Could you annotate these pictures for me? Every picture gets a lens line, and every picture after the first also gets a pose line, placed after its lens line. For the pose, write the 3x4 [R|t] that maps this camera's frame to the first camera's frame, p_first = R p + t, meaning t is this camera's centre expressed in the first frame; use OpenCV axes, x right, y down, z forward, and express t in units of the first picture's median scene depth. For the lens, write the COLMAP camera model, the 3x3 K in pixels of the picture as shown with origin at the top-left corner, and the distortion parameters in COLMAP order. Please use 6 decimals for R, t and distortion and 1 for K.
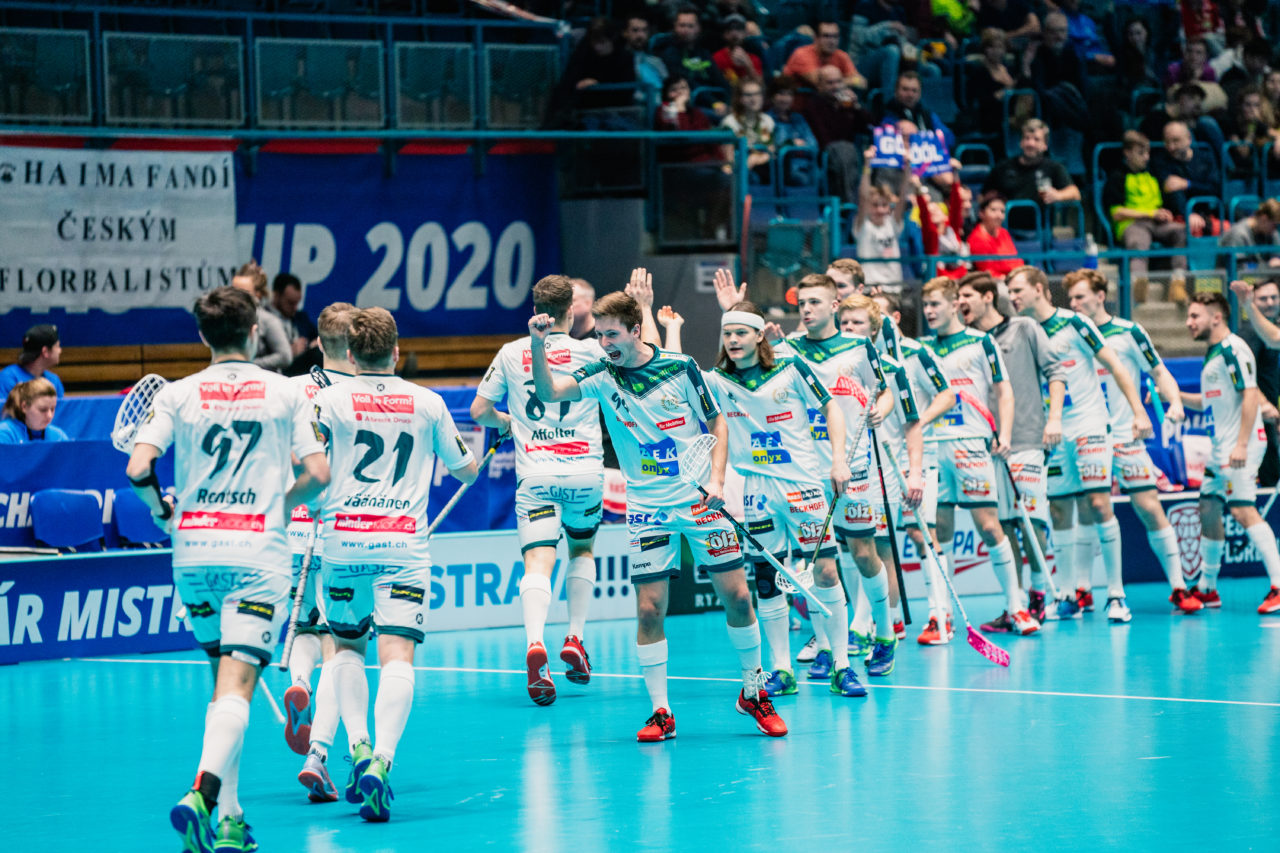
lens RADIAL K [[7256.3, 0, 636.6], [0, 7256.3, 433.7], [0, 0, 1]] dist [2.977243, 0.000000]
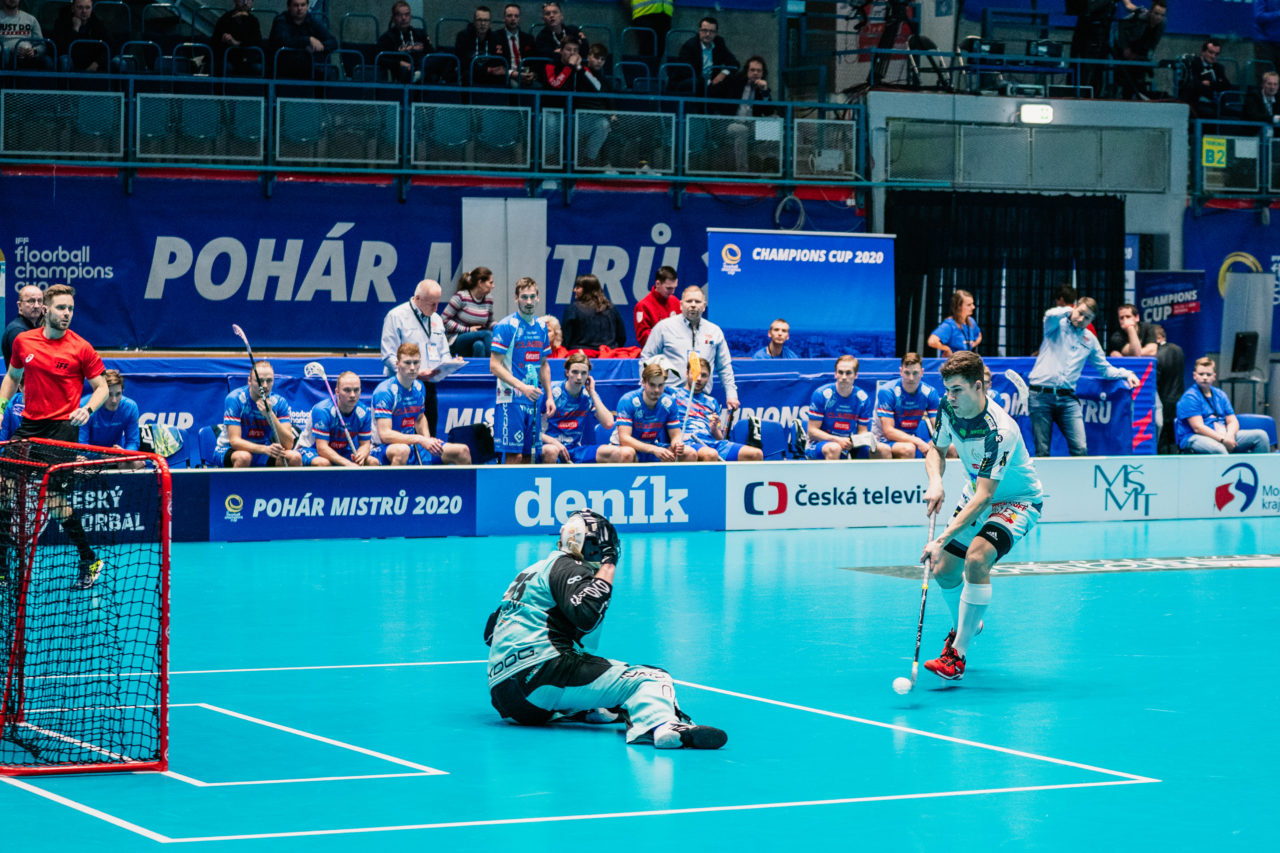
lens RADIAL K [[4001.4, 0, 643.7], [0, 4001.4, 422.2], [0, 0, 1]] dist [-0.225262, 0.000000]
pose [[0.938529, 0.044179, -0.342361, 0.071467], [-0.039126, 0.999000, 0.021655, -0.003754], [0.342975, -0.006928, 0.939319, 0.095719]]
